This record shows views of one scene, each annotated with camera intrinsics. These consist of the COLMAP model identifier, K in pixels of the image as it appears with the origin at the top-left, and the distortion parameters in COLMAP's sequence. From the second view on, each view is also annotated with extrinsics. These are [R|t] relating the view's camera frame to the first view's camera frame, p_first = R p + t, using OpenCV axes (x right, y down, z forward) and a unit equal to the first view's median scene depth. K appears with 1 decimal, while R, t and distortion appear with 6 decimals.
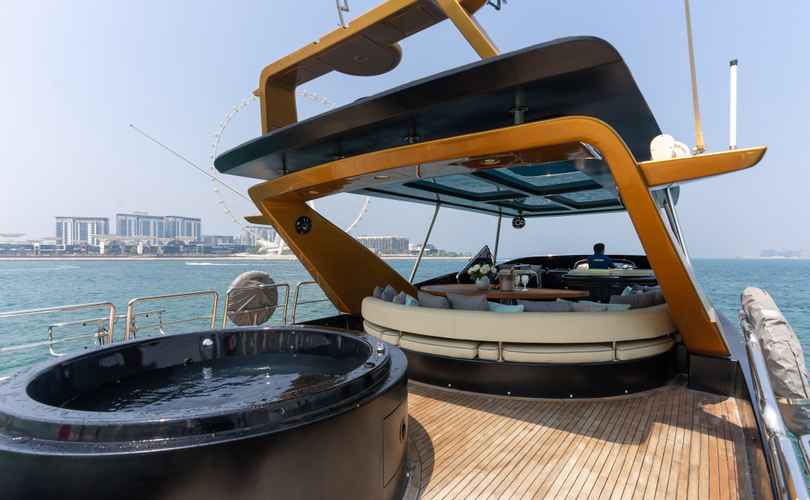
lens RADIAL K [[381.4, 0, 405.0], [0, 381.4, 250.0], [0, 0, 1]] dist [0.001674, 0.000283]
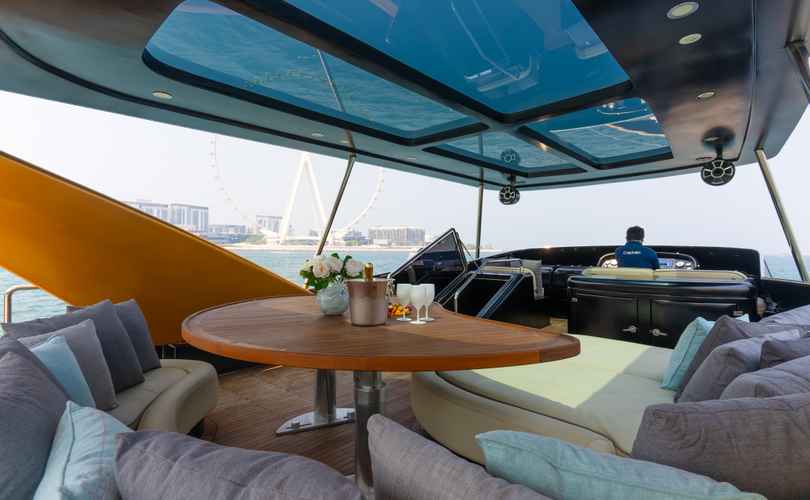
lens RADIAL K [[381.4, 0, 405.0], [0, 381.4, 250.0], [0, 0, 1]] dist [0.001674, 0.000283]
pose [[0.996486, 0.012820, -0.082775, 0.203760], [-0.011305, 0.999760, 0.018750, 0.014112], [0.082996, -0.017749, 0.996392, 0.379109]]
